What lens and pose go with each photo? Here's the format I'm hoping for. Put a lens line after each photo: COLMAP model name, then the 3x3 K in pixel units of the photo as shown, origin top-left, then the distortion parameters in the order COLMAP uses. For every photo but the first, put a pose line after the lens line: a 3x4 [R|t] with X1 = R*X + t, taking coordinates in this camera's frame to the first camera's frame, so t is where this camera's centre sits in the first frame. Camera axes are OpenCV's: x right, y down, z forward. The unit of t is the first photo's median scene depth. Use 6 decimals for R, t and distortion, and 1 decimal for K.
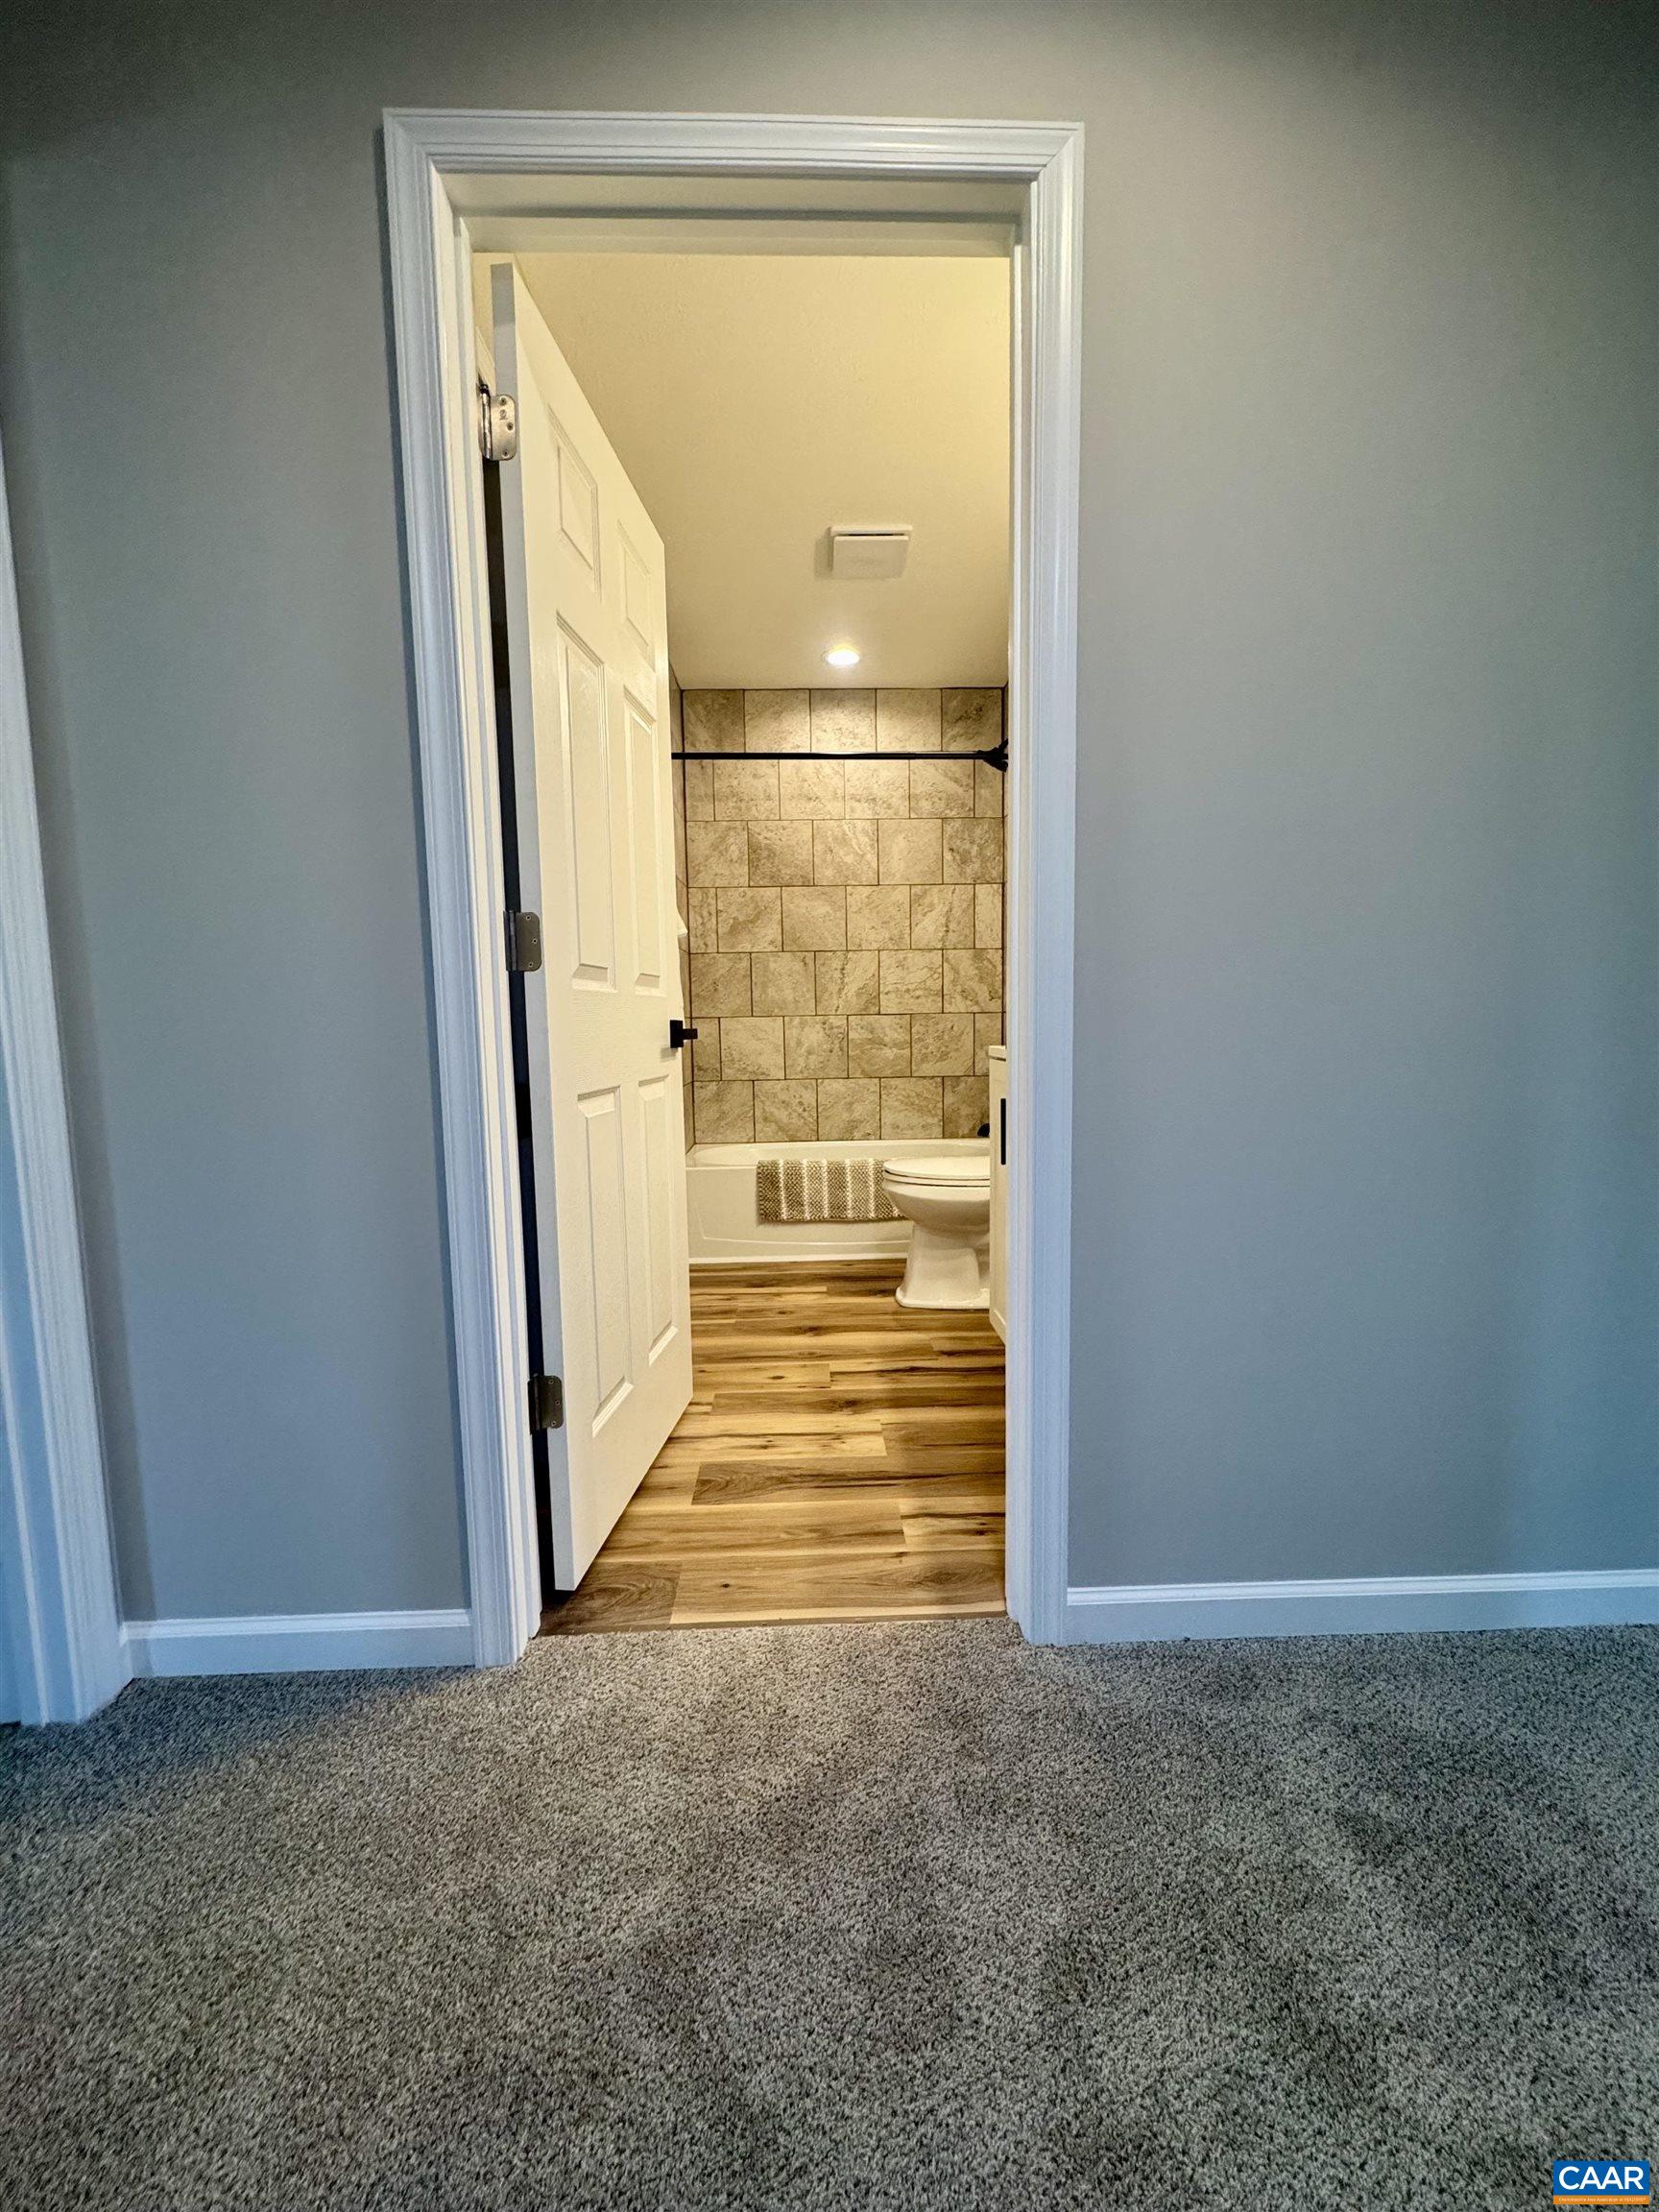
lens RADIAL K [[880.9, 0, 830.3], [0, 880.9, 1109.7], [0, 0, 1]] dist [-0.002830, 0.000758]
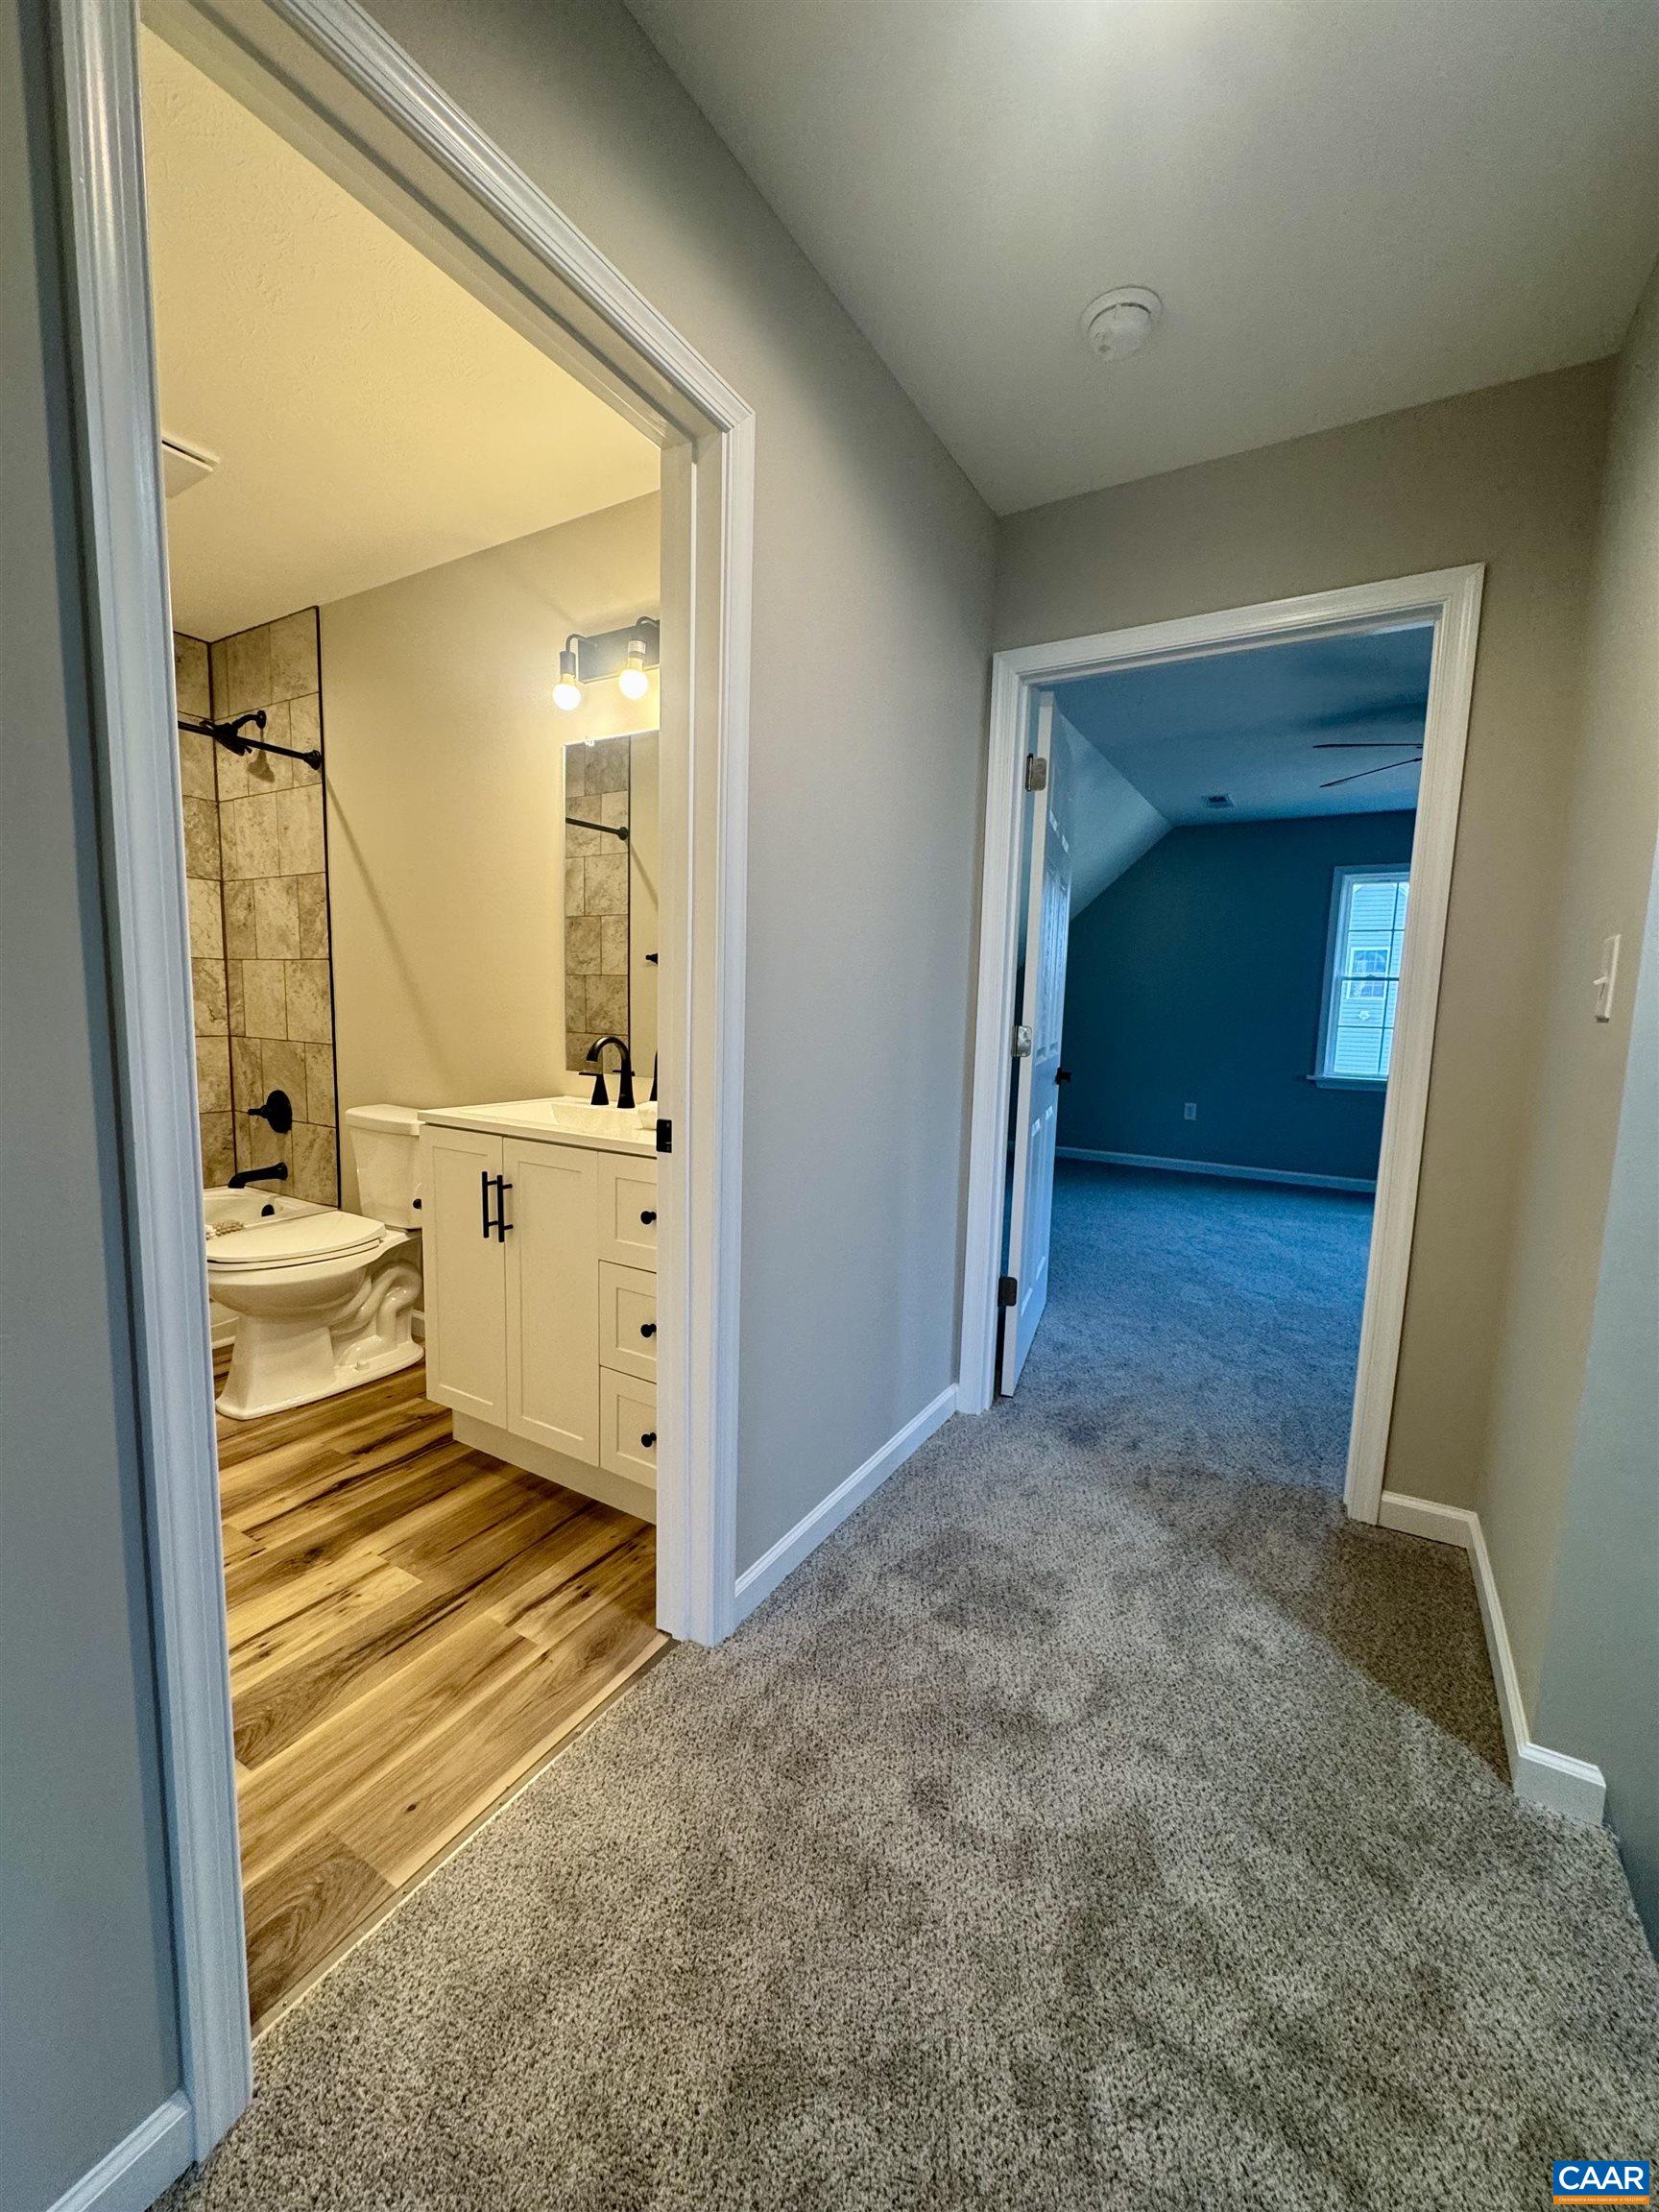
lens RADIAL K [[880.9, 0, 831.1], [0, 880.9, 1109.0], [0, 0, 1]] dist [-0.002830, 0.000758]
pose [[0.533482, -0.072693, 0.842682, -0.548961], [0.050660, 0.997257, 0.053956, -0.150621], [-0.844293, 0.013905, 0.535702, 0.188724]]
